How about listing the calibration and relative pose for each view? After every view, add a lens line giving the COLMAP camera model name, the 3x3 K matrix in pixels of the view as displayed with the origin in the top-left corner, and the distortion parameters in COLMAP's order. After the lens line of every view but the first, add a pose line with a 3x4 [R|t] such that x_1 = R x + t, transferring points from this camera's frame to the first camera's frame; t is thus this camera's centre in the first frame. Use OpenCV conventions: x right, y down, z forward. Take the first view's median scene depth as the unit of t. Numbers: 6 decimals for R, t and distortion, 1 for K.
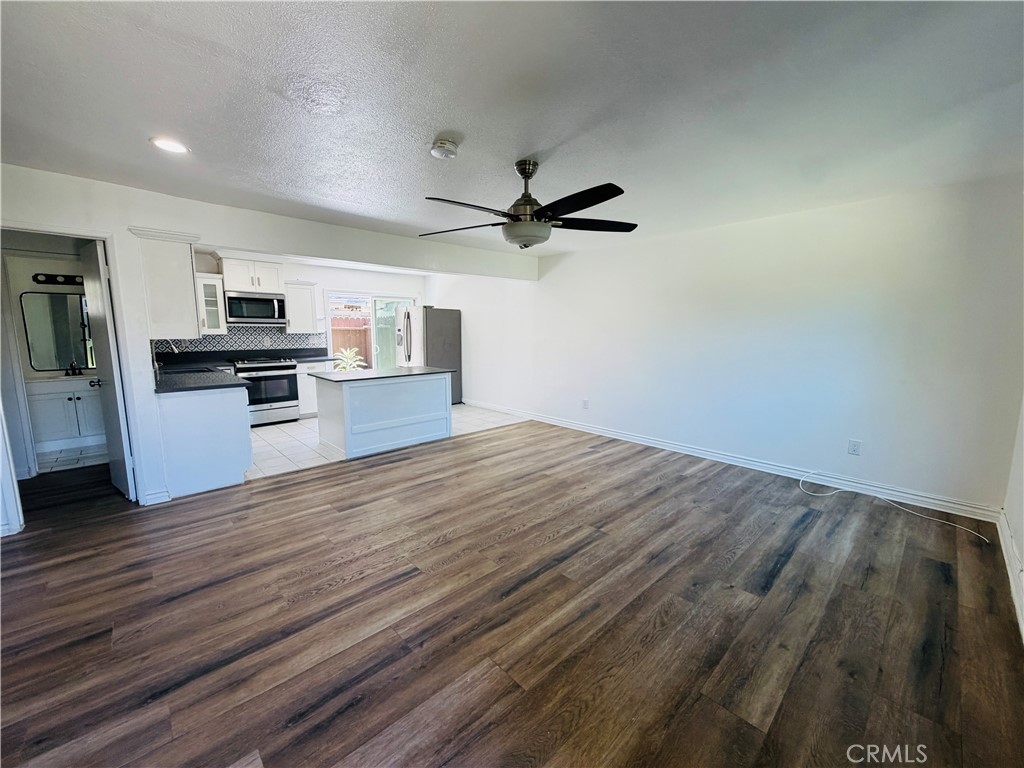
lens RADIAL K [[408.6, 0, 509.3], [0, 408.6, 385.2], [0, 0, 1]] dist [0.000579, 0.000187]
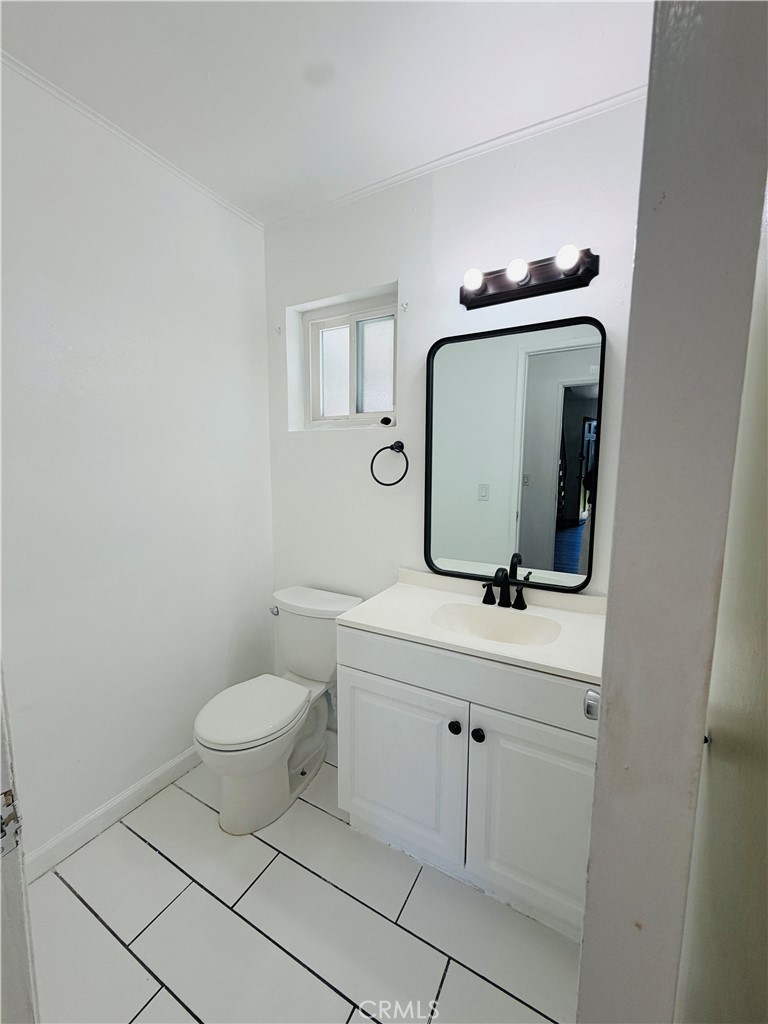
lens RADIAL K [[408.6, 0, 384.0], [0, 408.6, 512.0], [0, 0, 1]] dist [0.000579, 0.000187]
pose [[0.306013, 0.110905, -0.945545, -0.832528], [-0.134067, 0.988314, 0.072532, -0.103477], [0.942540, 0.104571, 0.317306, 0.832202]]
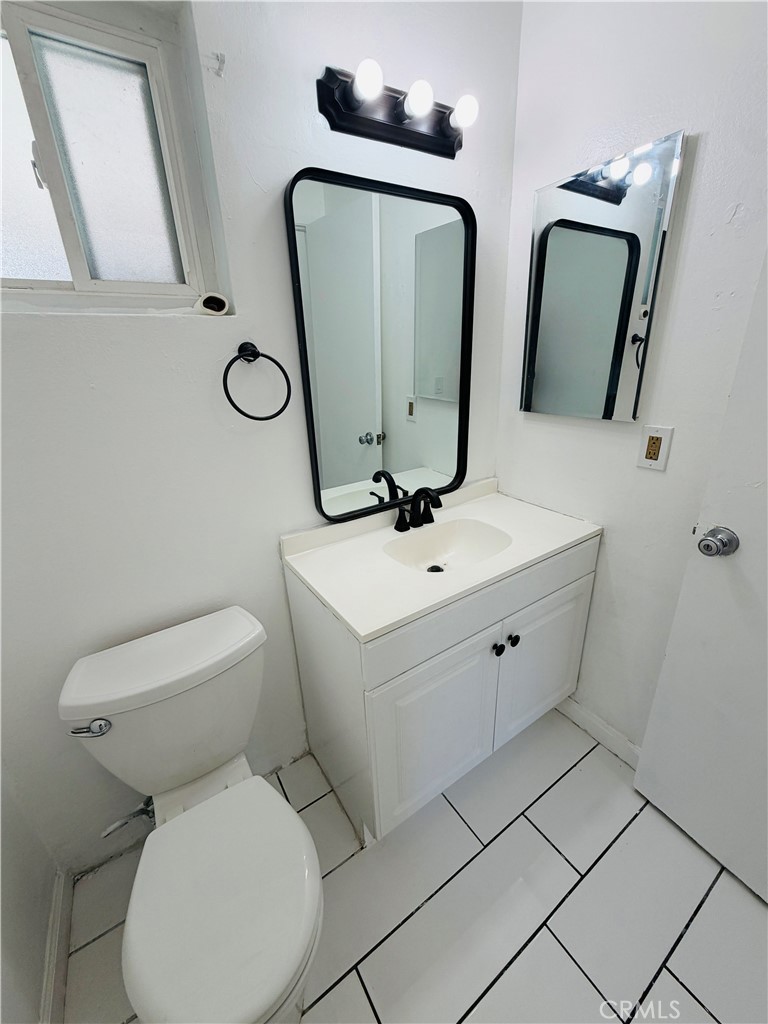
lens RADIAL K [[408.6, 0, 384.0], [0, 408.6, 512.0], [0, 0, 1]] dist [0.000579, 0.000187]
pose [[0.985719, 0.017473, -0.167492, -1.058690], [0.022337, 0.972248, 0.232884, -0.102248], [0.166912, -0.233300, 0.957973, 0.739468]]
